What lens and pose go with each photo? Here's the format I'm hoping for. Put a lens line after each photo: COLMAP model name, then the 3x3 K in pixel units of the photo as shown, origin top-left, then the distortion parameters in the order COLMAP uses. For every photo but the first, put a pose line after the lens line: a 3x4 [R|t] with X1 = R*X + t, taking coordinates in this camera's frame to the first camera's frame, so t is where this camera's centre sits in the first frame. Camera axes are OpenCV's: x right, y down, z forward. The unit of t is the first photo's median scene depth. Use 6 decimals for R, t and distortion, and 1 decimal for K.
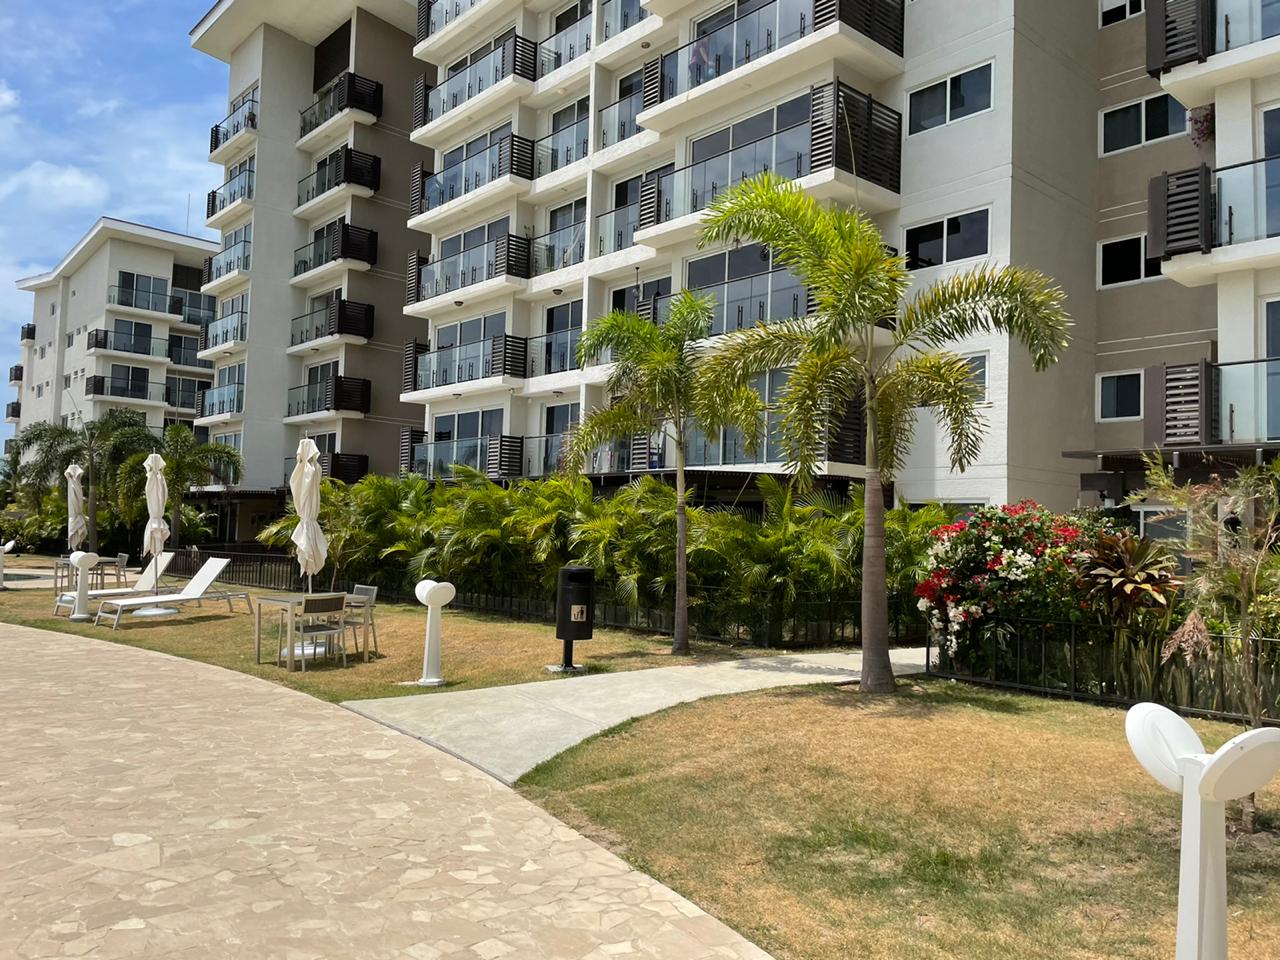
lens RADIAL K [[994.4, 0, 640.0], [0, 994.4, 480.0], [0, 0, 1]] dist [0.030412, -0.011590]
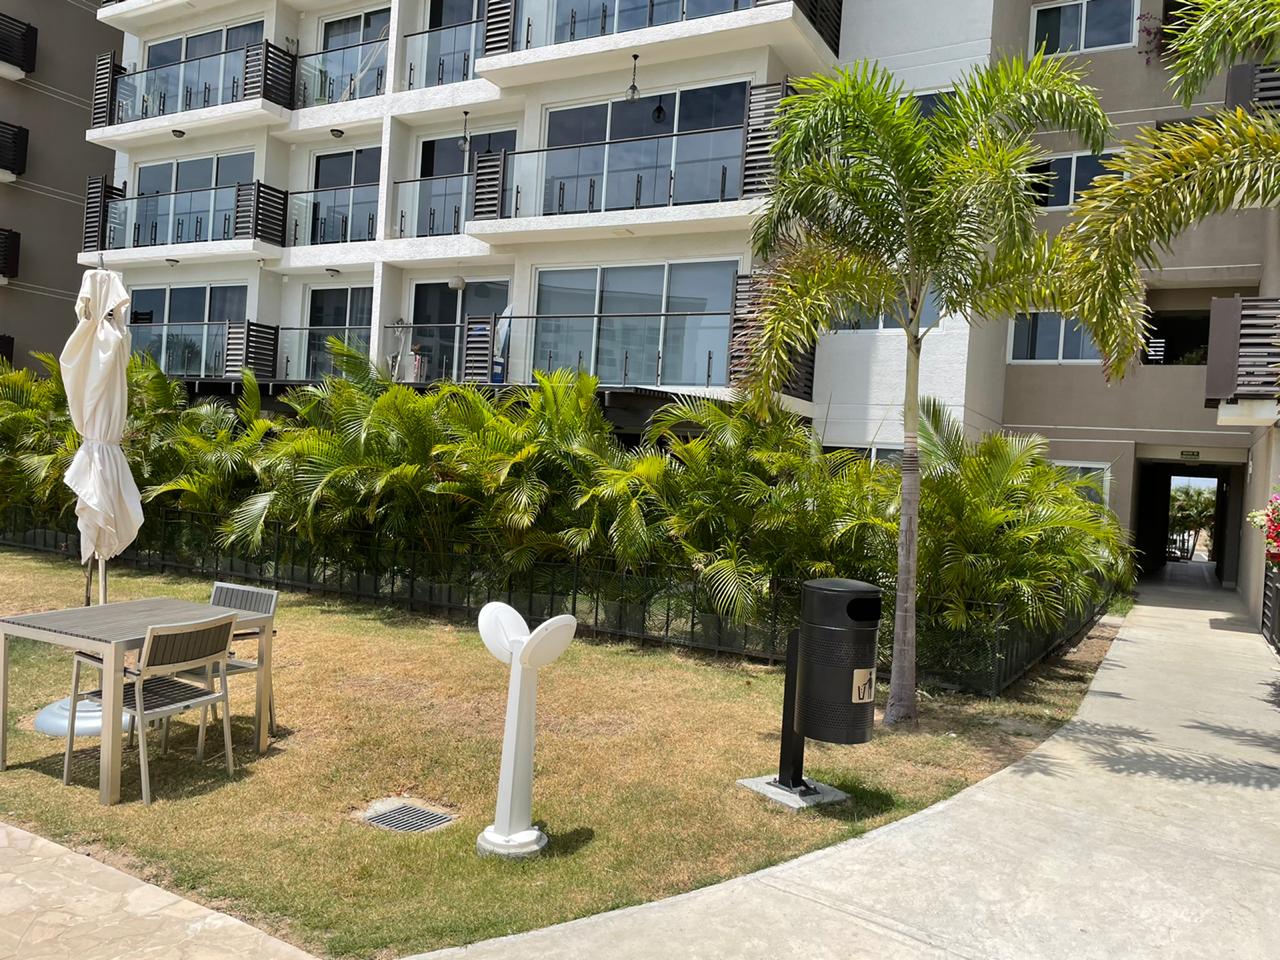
lens RADIAL K [[979.9, 0, 640.0], [0, 979.9, 480.0], [0, 0, 1]] dist [0.069441, -0.107038]
pose [[0.940257, 0.033056, 0.338857, -0.110240], [-0.059484, 0.995917, 0.067904, 0.004660], [-0.335229, -0.084004, 0.938384, 0.207857]]
